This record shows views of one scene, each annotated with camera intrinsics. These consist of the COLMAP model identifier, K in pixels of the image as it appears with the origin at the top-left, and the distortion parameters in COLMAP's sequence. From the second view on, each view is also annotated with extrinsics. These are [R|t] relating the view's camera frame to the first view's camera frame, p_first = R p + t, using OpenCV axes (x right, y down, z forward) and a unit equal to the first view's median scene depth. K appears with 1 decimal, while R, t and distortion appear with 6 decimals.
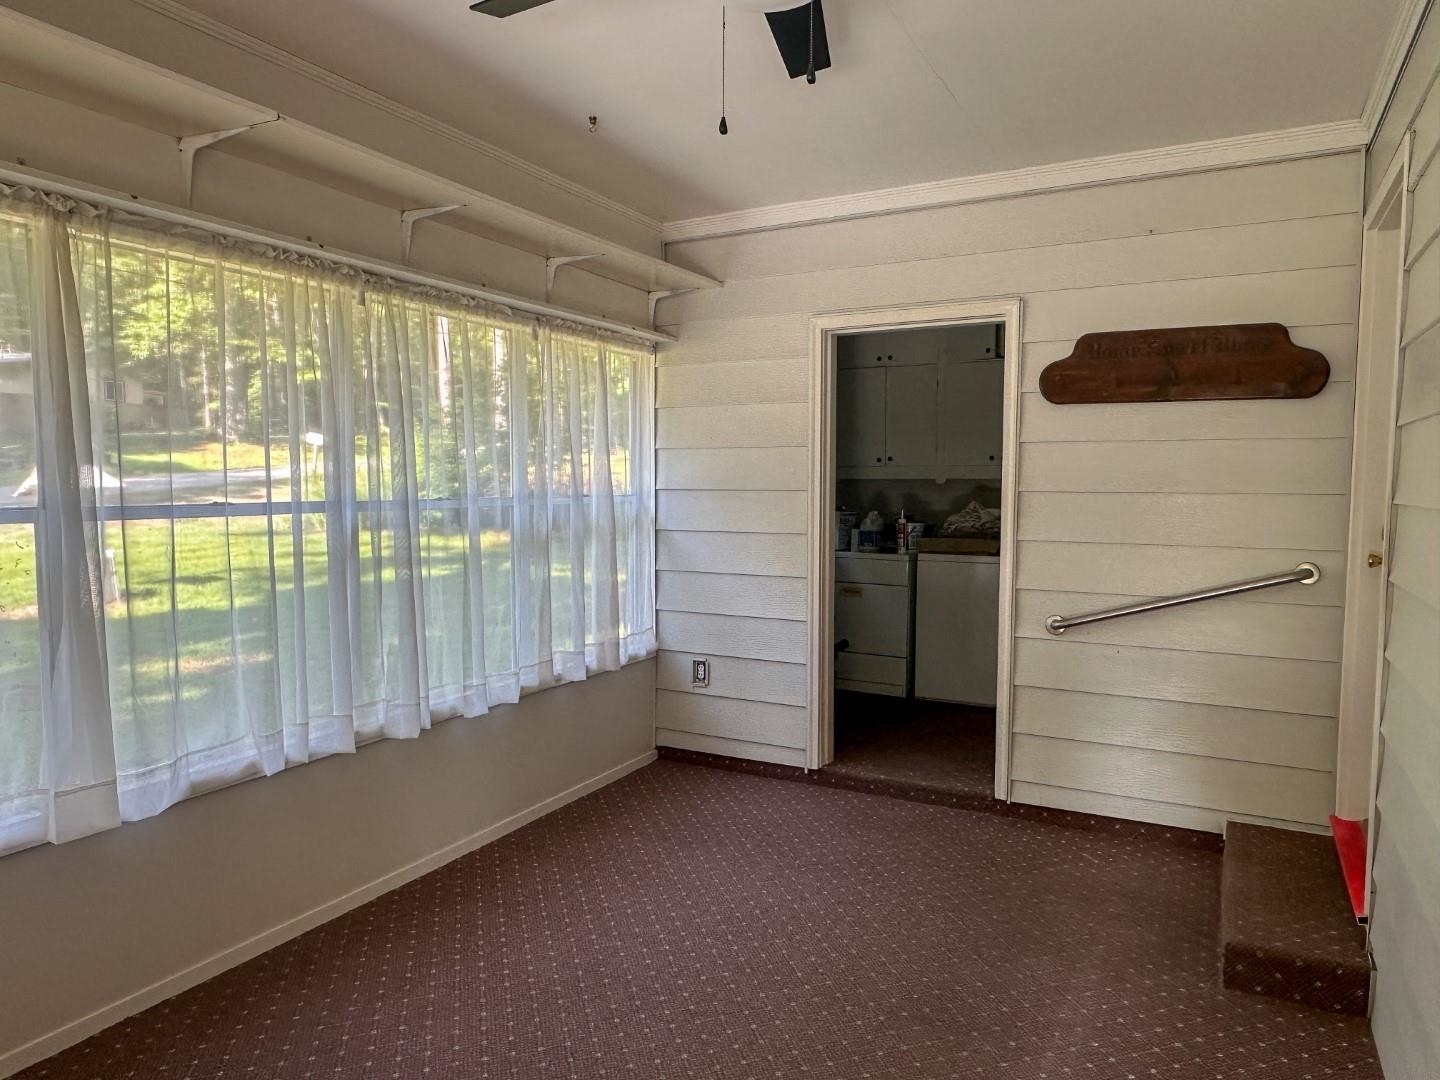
lens RADIAL K [[945.4, 0, 724.7], [0, 945.4, 546.1], [0, 0, 1]] dist [-0.003481, -0.000801]
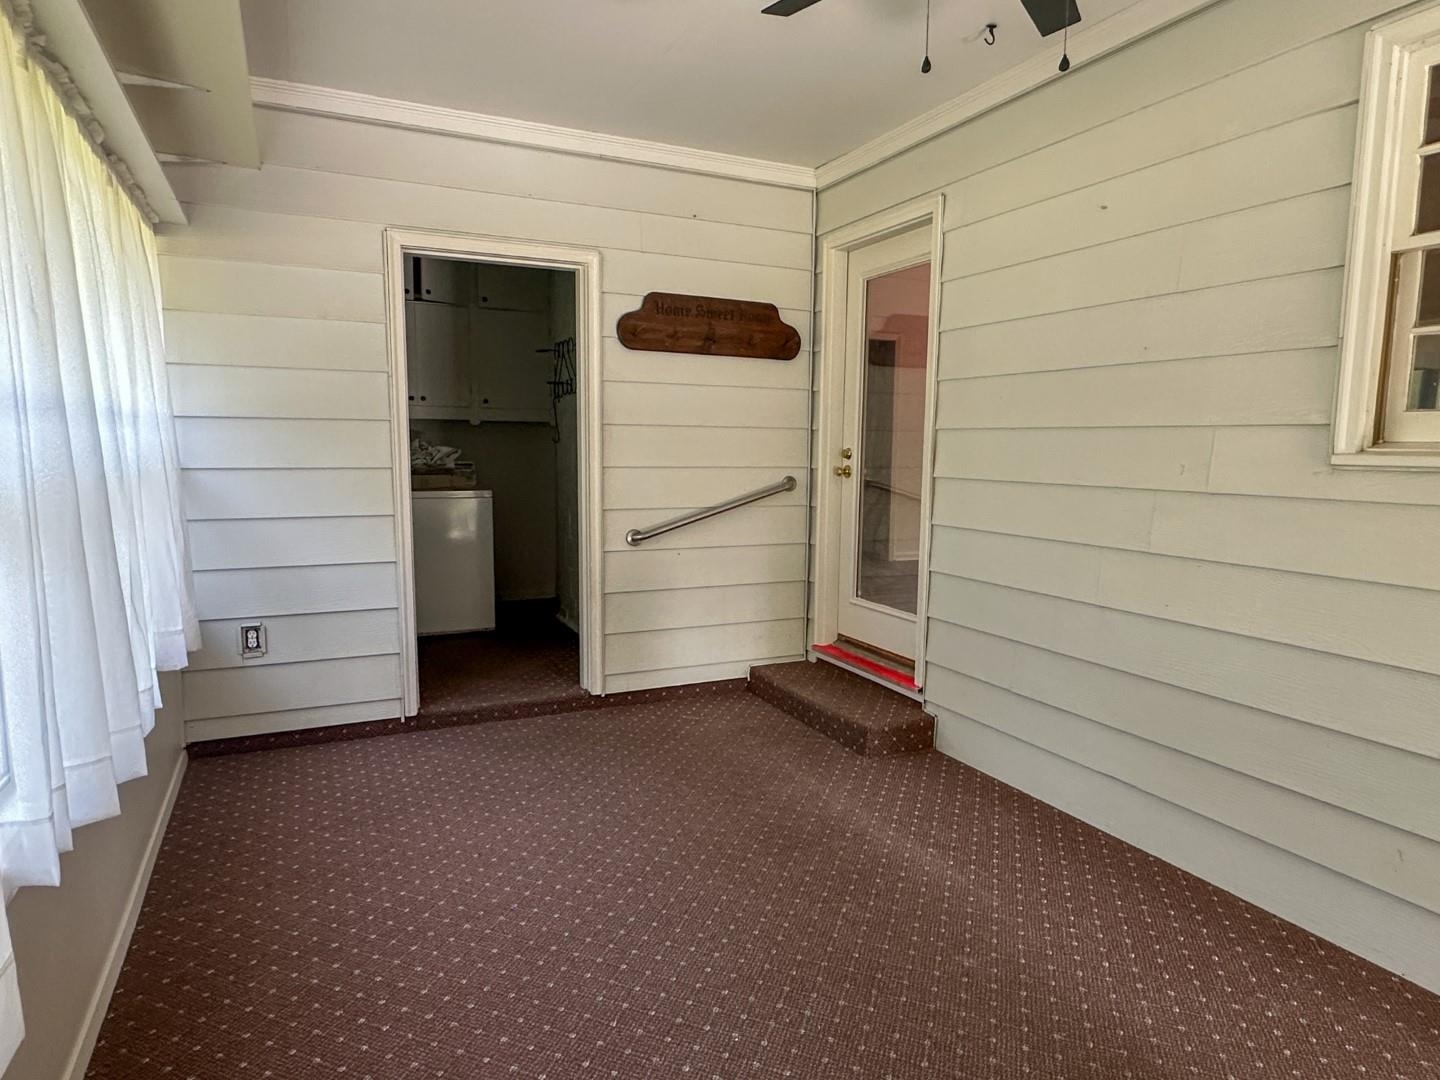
lens RADIAL K [[872.3, 0, 721.3], [0, 872.3, 546.1], [0, 0, 1]] dist [-0.004483, 0.001557]
pose [[0.594786, -0.093925, 0.798378, -0.452851], [0.045198, 0.995487, 0.083441, 0.007366], [-0.802612, -0.013545, 0.596347, 0.254012]]
